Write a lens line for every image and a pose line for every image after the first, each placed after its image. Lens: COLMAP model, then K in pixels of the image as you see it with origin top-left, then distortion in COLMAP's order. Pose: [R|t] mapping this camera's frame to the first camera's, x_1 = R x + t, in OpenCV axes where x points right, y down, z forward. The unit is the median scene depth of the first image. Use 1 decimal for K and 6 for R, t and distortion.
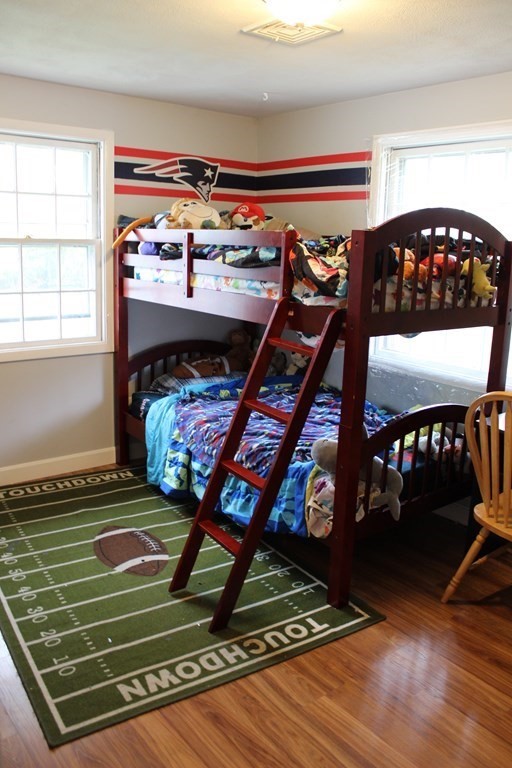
lens RADIAL K [[640.7, 0, 250.7], [0, 640.7, 377.3], [0, 0, 1]] dist [-0.162346, 0.126120]
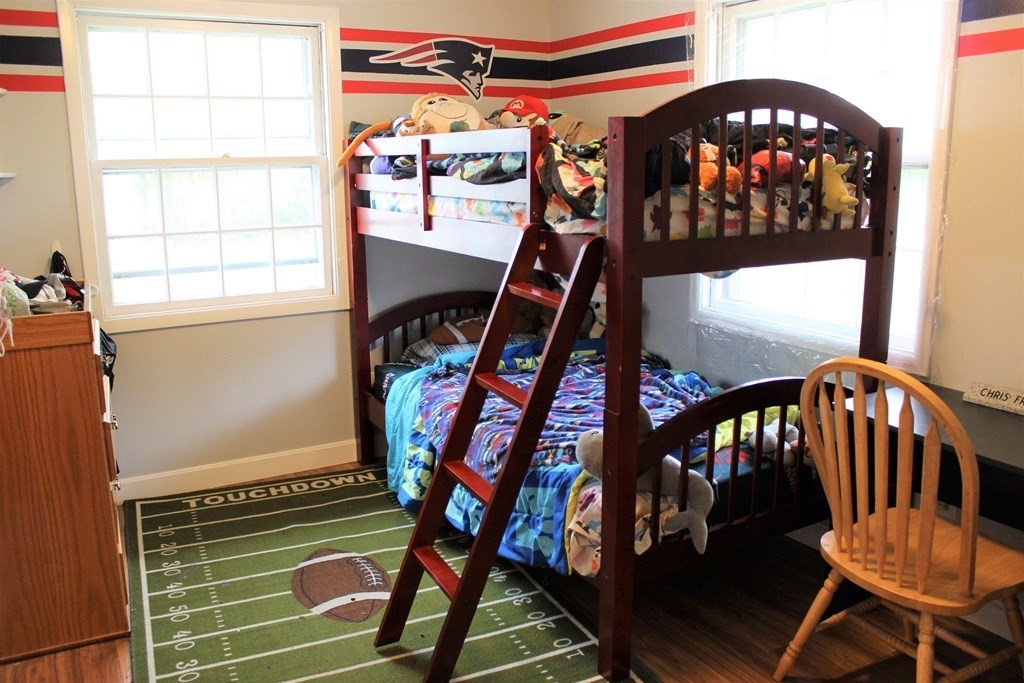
lens RADIAL K [[854.3, 0, 491.8], [0, 854.3, 340.3], [0, 0, 1]] dist [-0.162346, 0.126120]
pose [[0.988408, -0.012014, -0.151346, 0.143583], [0.011287, 0.999920, -0.005664, 0.004694], [0.151402, 0.003890, 0.988465, 0.089108]]
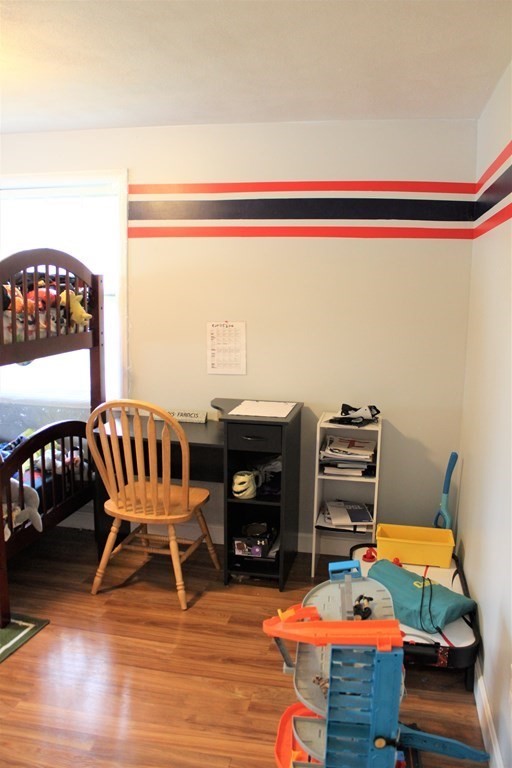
lens RADIAL K [[640.7, 0, 254.5], [0, 640.7, 386.8], [0, 0, 1]] dist [-0.162346, 0.126120]
pose [[0.767716, -0.122031, 0.629063, -0.130188], [0.145024, 0.989315, 0.014926, 0.015096], [-0.624164, 0.079771, 0.777211, -0.092347]]
